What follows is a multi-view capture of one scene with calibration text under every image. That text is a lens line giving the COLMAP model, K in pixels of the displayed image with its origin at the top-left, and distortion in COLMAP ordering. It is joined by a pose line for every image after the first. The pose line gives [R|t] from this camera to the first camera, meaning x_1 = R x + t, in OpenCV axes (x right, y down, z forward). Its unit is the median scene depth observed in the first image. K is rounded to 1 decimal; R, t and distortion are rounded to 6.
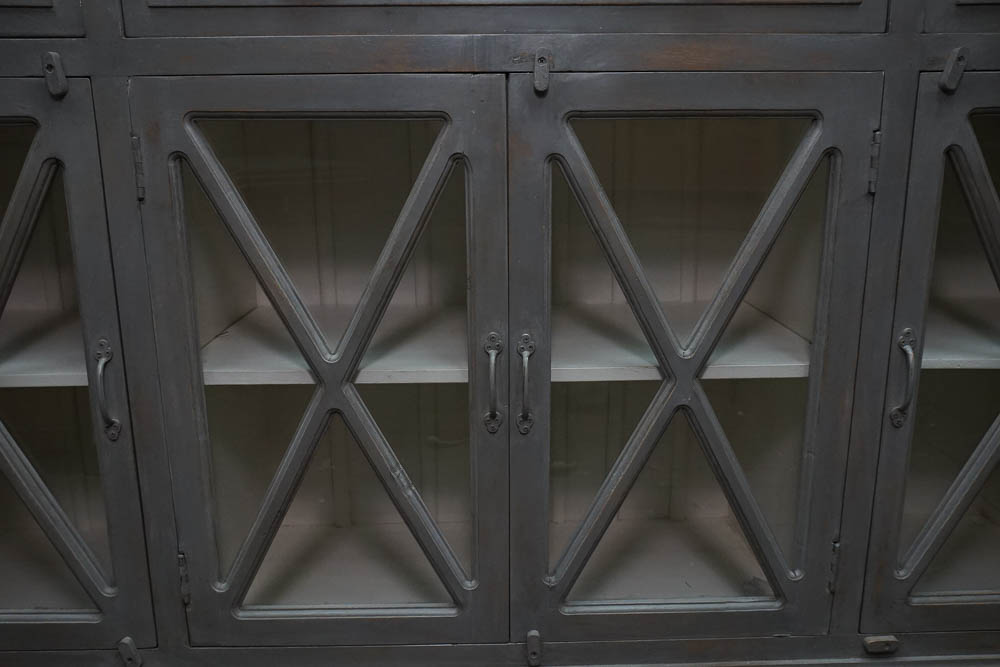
lens RADIAL K [[1029.5, 0, 501.2], [0, 1029.5, 371.3], [0, 0, 1]] dist [-0.014643, -0.010953]
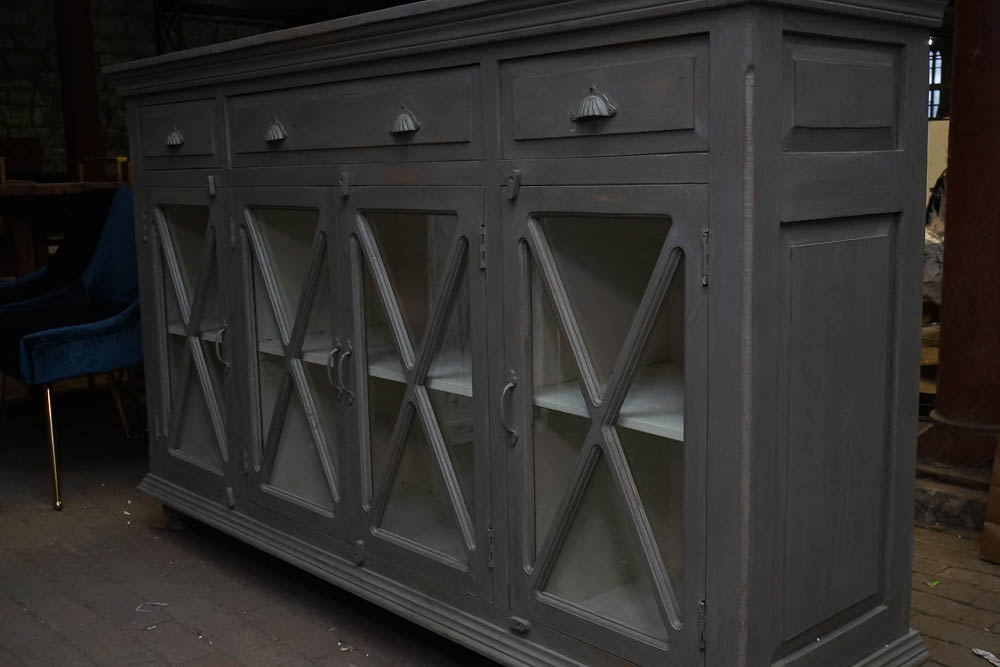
lens RADIAL K [[1075.1, 0, 500.0], [0, 1075.1, 333.5], [0, 0, 1]] dist [0.051299, 0.007432]
pose [[0.649079, 0.103702, -0.753620, 0.113011], [-0.208894, 0.976879, -0.045493, -0.001582], [0.731478, 0.186956, 0.655734, 0.003742]]
